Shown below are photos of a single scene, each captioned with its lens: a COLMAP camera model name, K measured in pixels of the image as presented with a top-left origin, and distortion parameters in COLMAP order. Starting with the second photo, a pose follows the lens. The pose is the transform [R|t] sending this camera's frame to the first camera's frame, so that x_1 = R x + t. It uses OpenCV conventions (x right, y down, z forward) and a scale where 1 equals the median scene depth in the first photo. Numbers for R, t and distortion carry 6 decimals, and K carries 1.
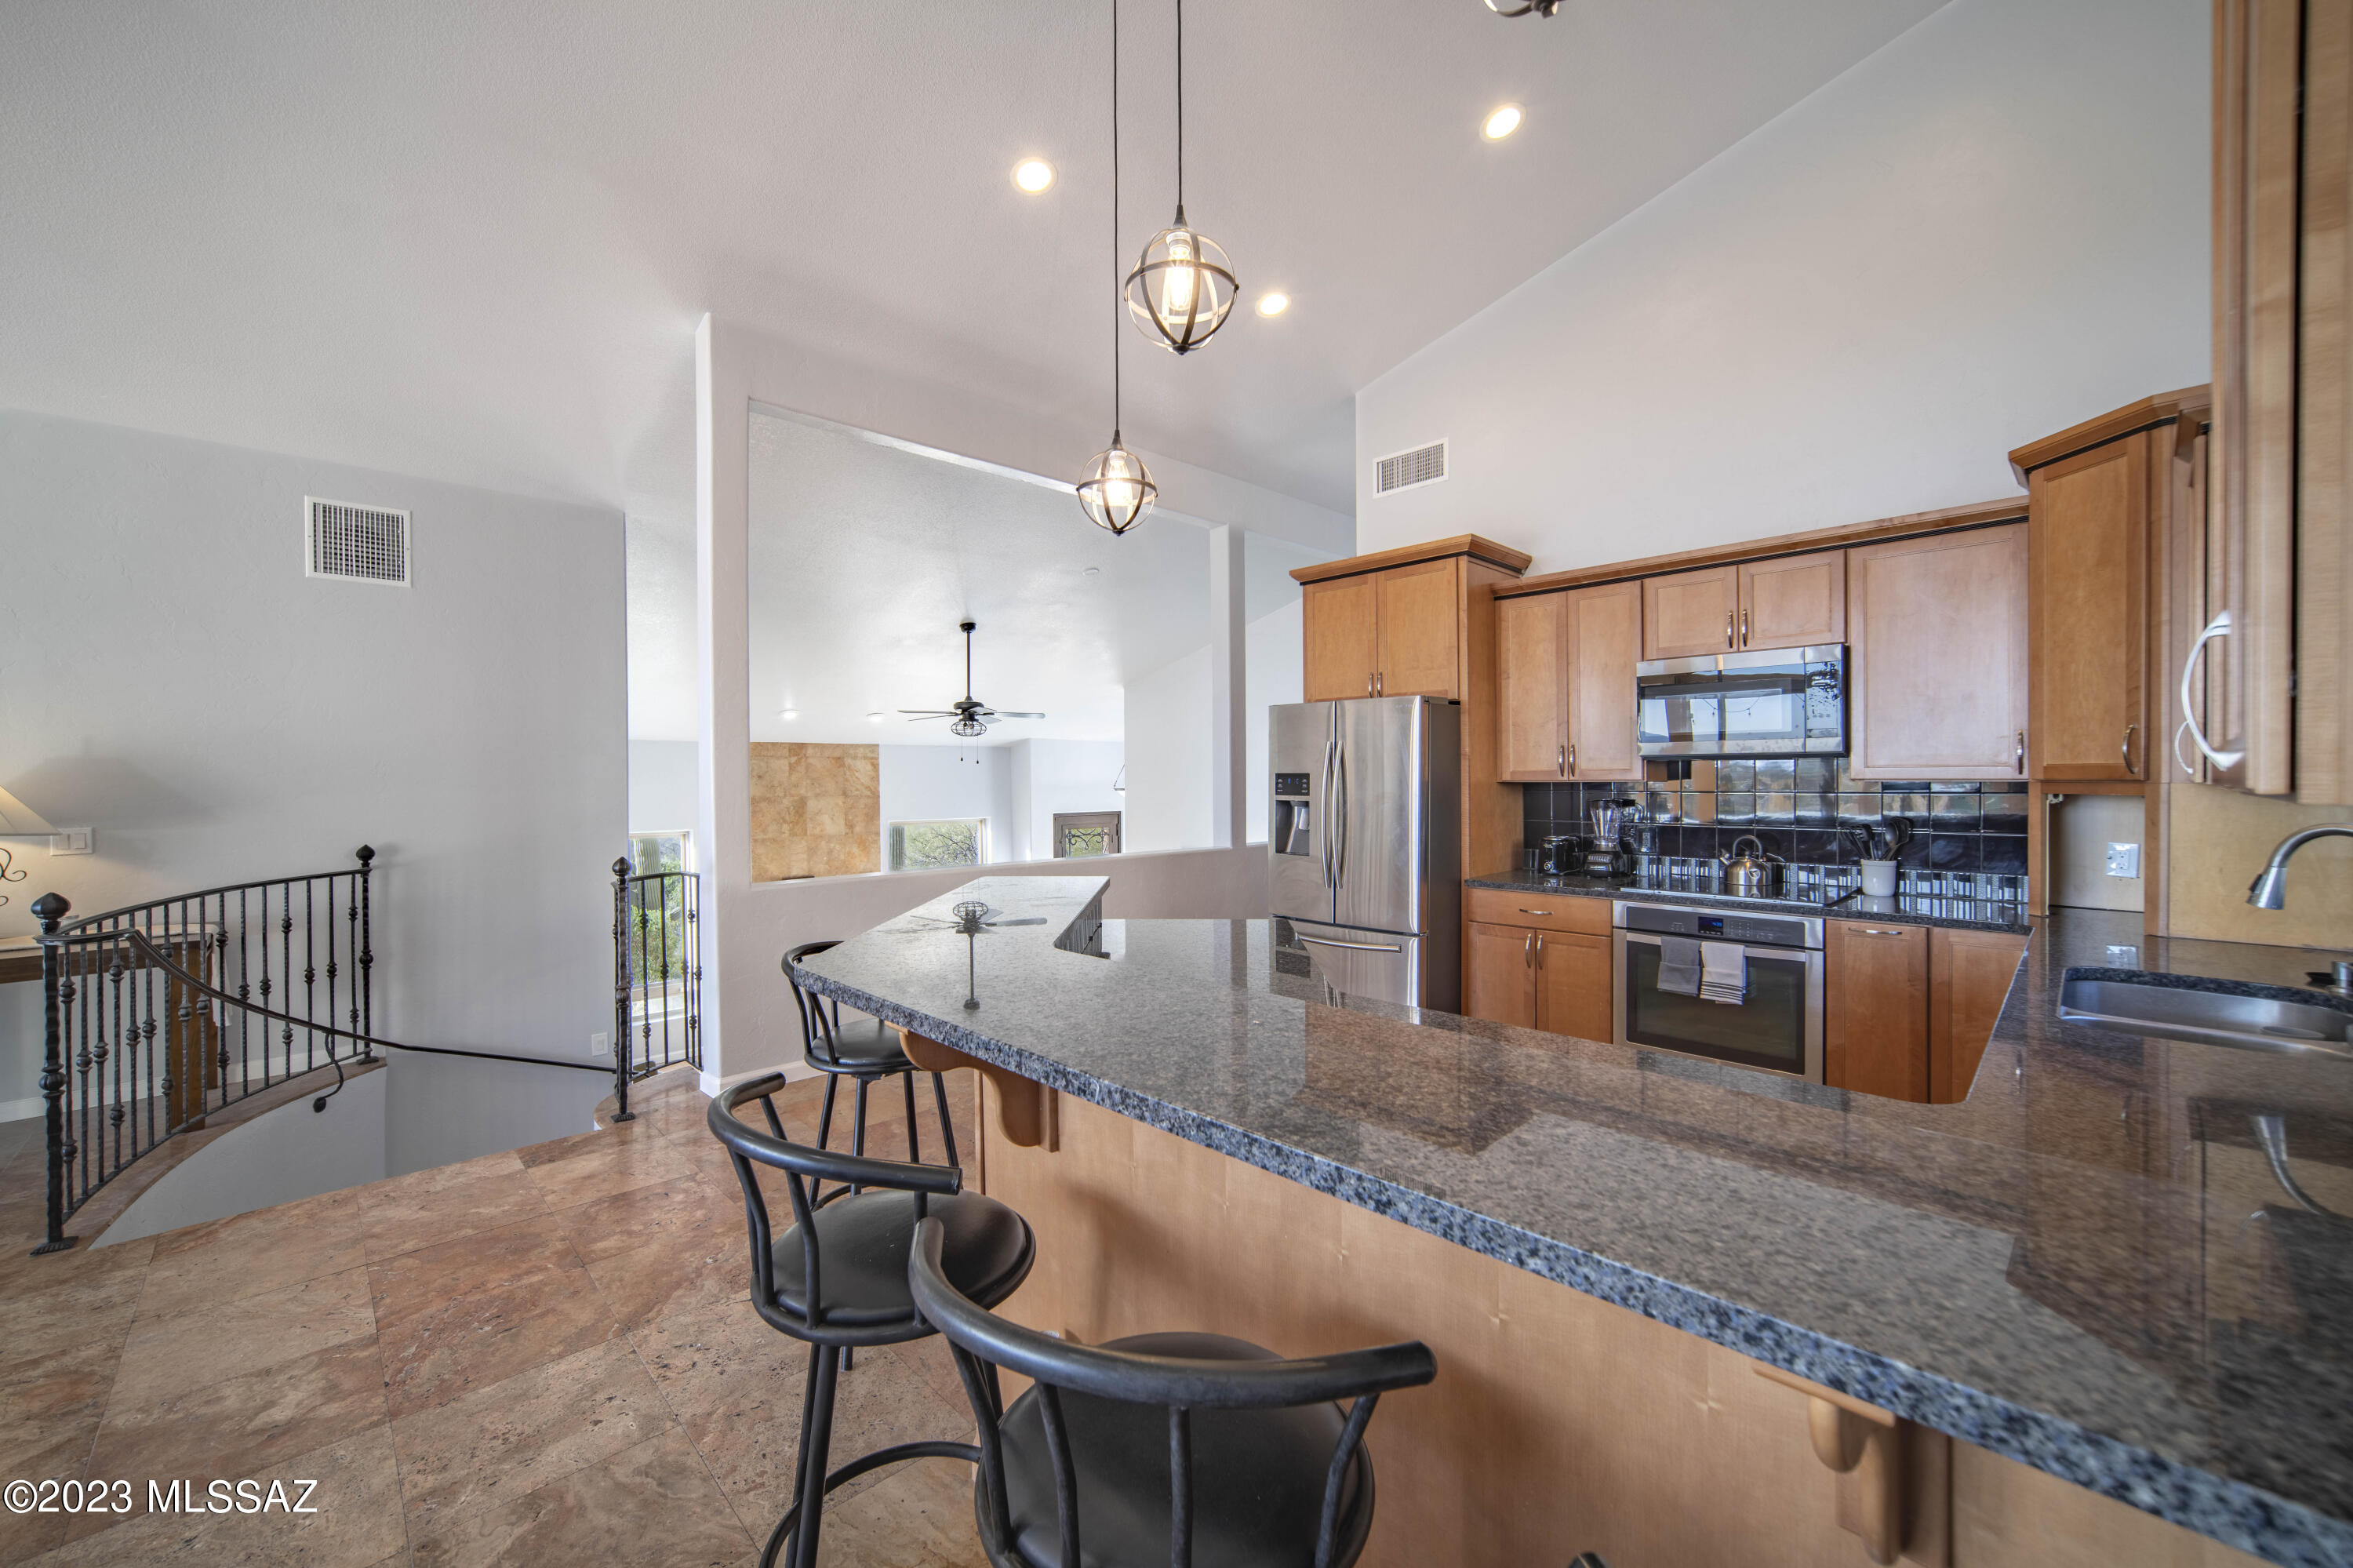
lens RADIAL K [[920.1, 0, 1174.2], [0, 920.1, 784.7], [0, 0, 1]] dist [-0.000575, 0.000044]
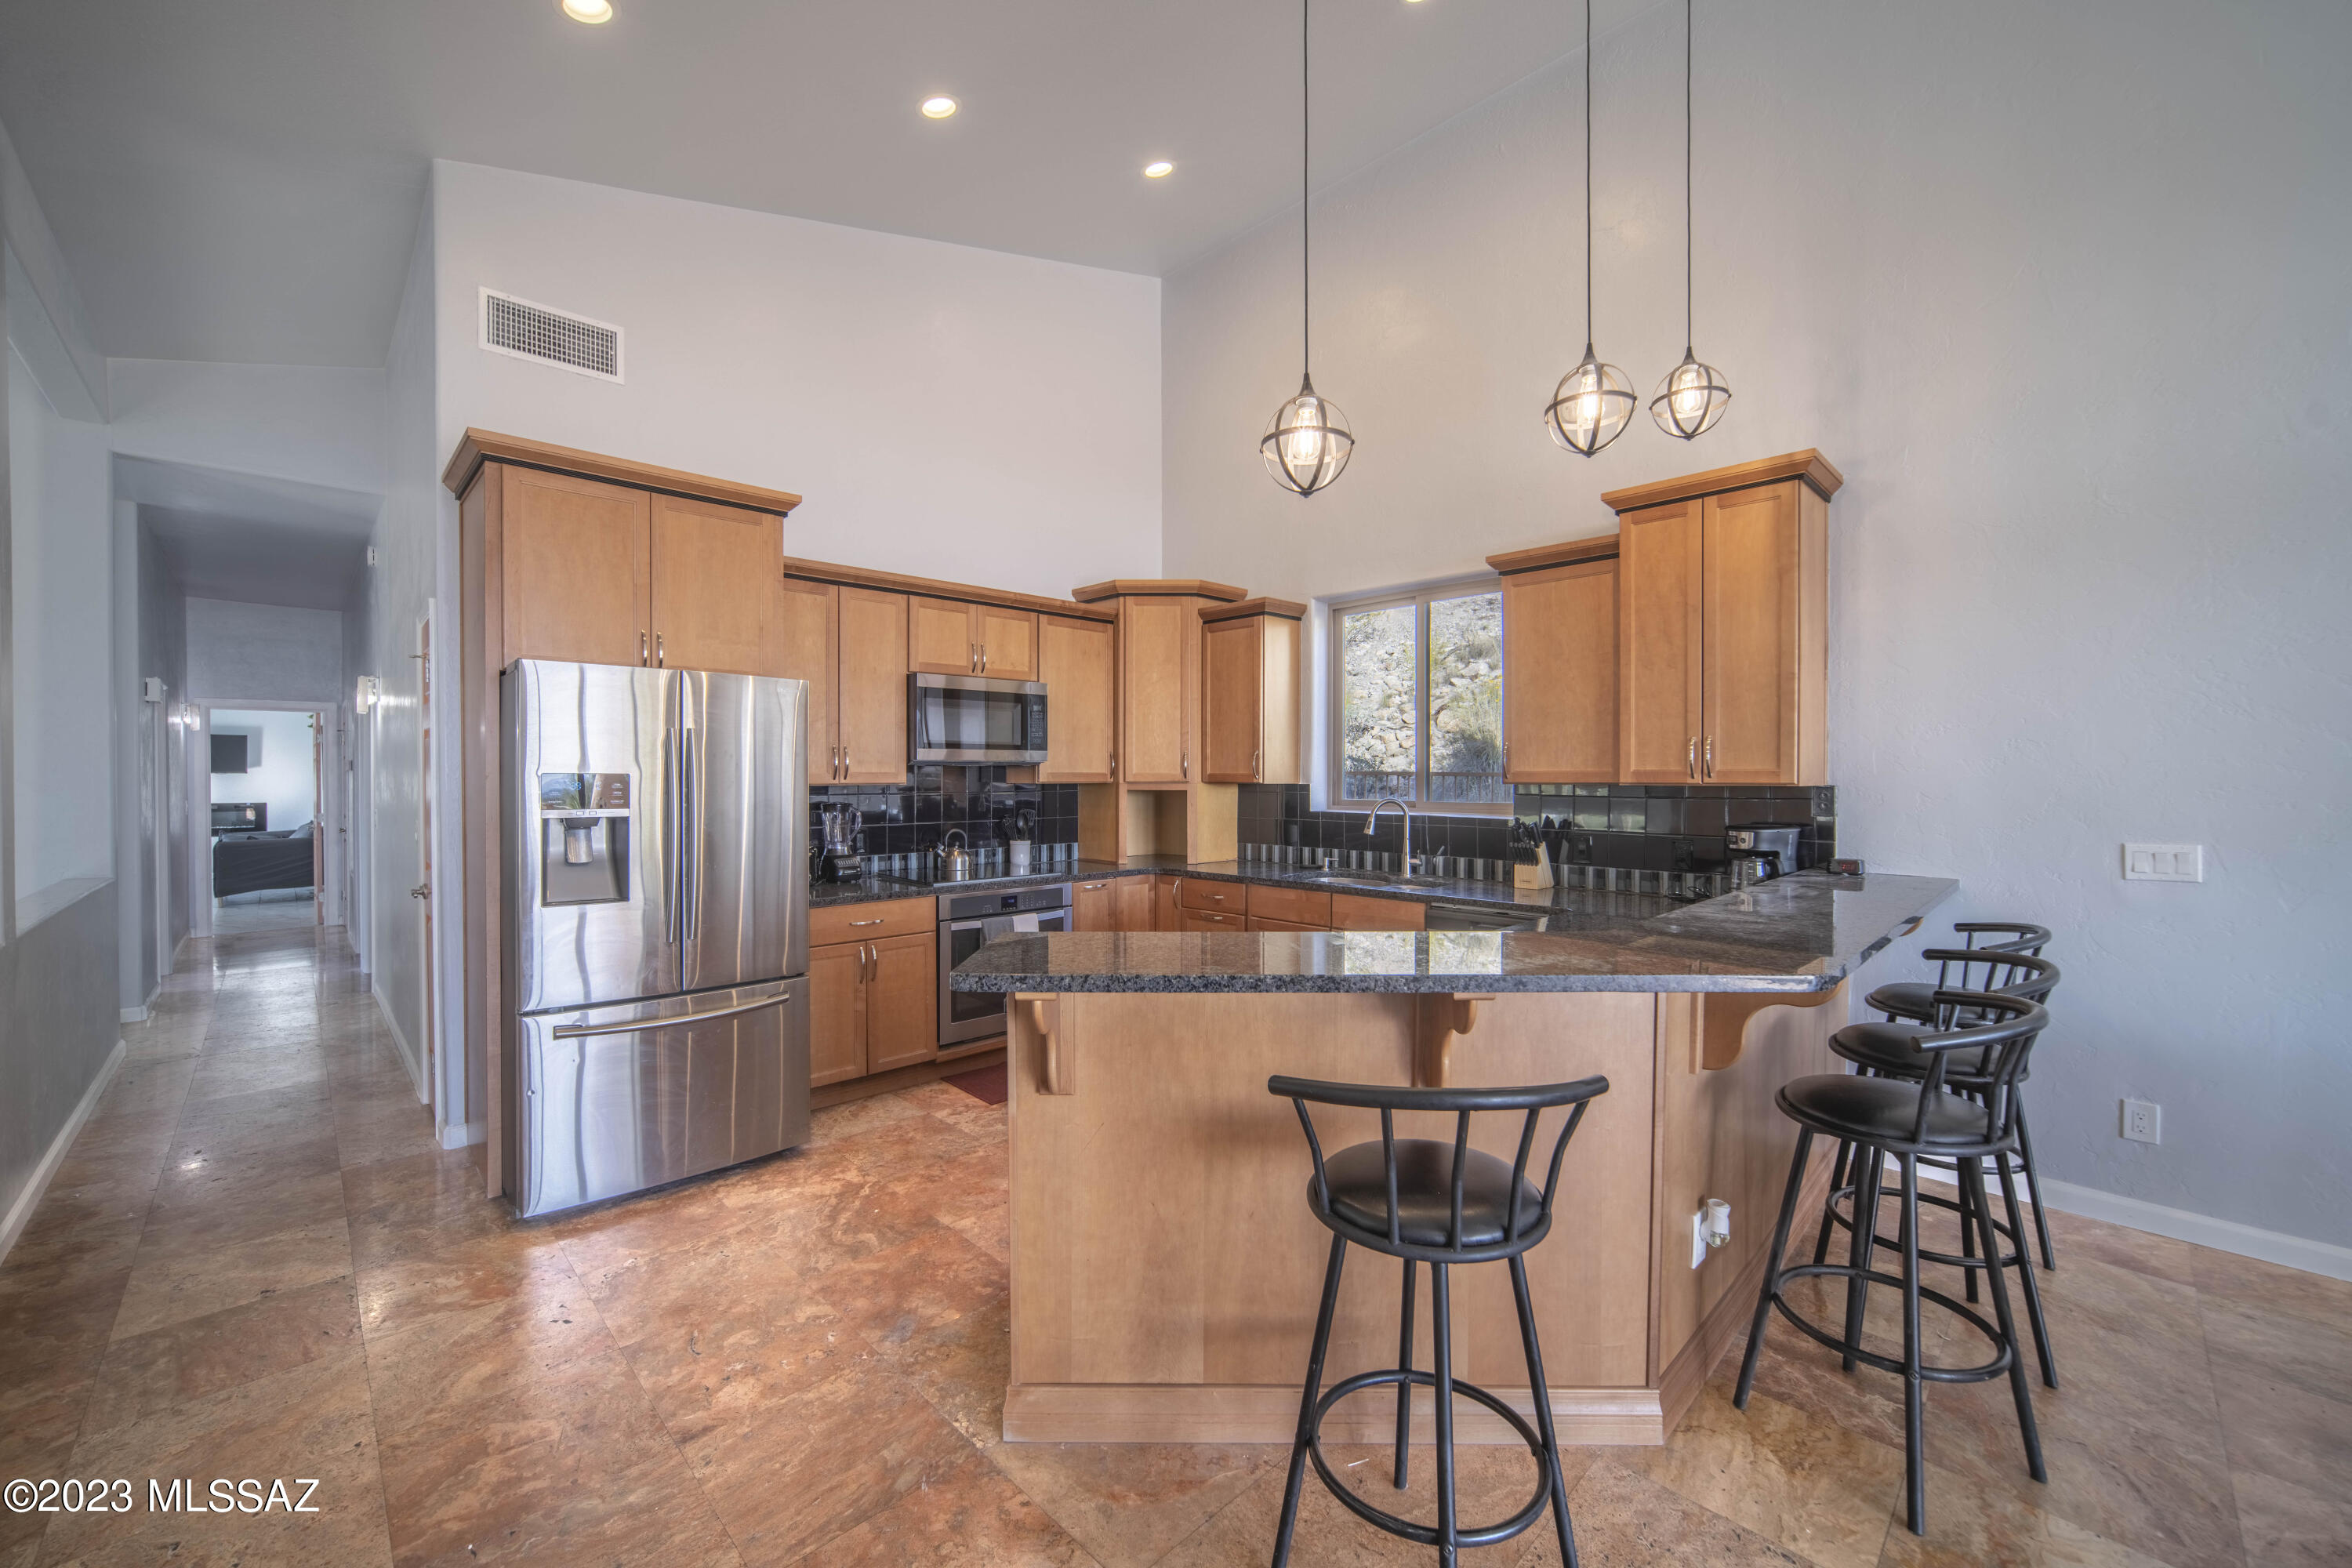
lens RADIAL K [[919.7, 0, 1163.7], [0, 919.7, 772.1], [0, 0, 1]] dist [-0.000575, 0.000044]
pose [[0.015682, 0.009307, 0.999834, -0.594259], [0.009714, 0.999908, -0.009460, -0.004739], [-0.999830, 0.009861, 0.015590, 0.739374]]
